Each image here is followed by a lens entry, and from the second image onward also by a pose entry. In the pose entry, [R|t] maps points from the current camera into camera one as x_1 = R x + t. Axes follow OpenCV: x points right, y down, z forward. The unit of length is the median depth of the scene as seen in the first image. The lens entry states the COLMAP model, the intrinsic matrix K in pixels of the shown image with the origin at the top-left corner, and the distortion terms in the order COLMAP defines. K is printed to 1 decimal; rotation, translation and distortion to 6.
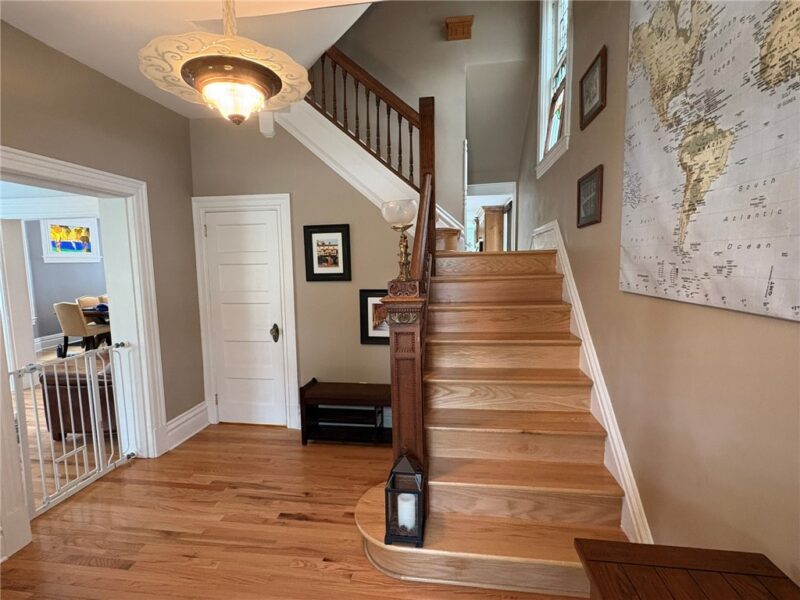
lens RADIAL K [[389.7, 0, 399.5], [0, 389.7, 302.3], [0, 0, 1]] dist [0.001093, 0.000562]
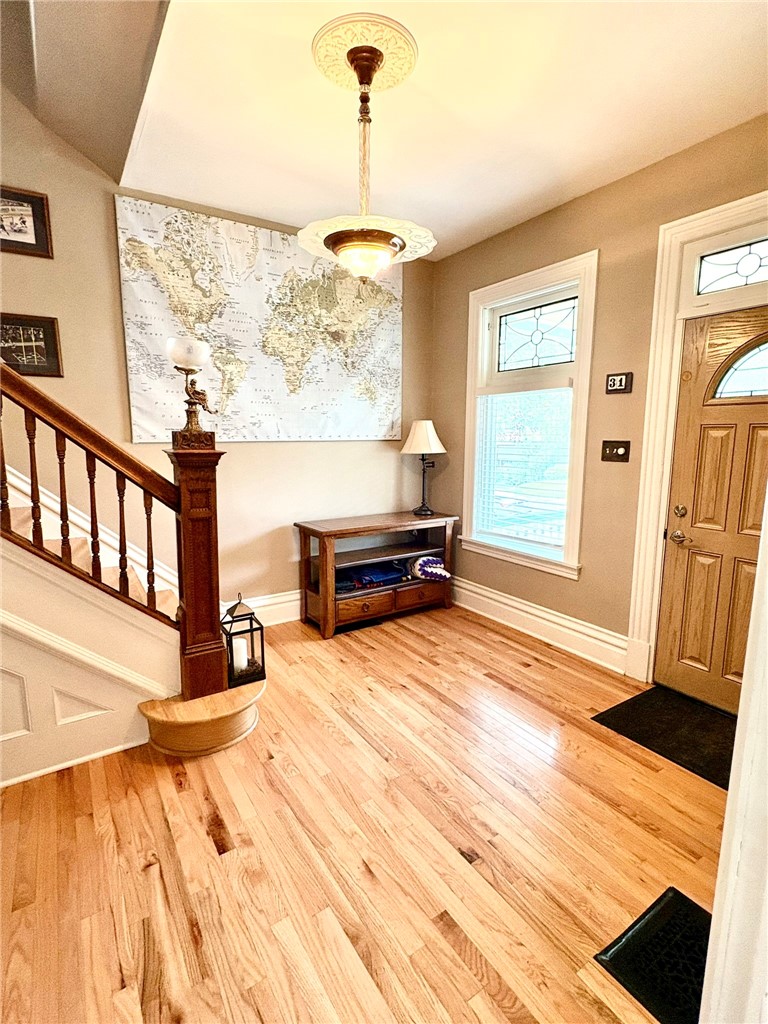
lens RADIAL K [[498.8, 0, 383.8], [0, 498.8, 508.6], [0, 0, 1]] dist [0.001093, 0.000562]
pose [[-0.657574, -0.097670, 0.747032, -1.129419], [0.085480, 0.975486, 0.202782, -0.076552], [-0.748525, 0.197201, -0.633106, 1.415324]]
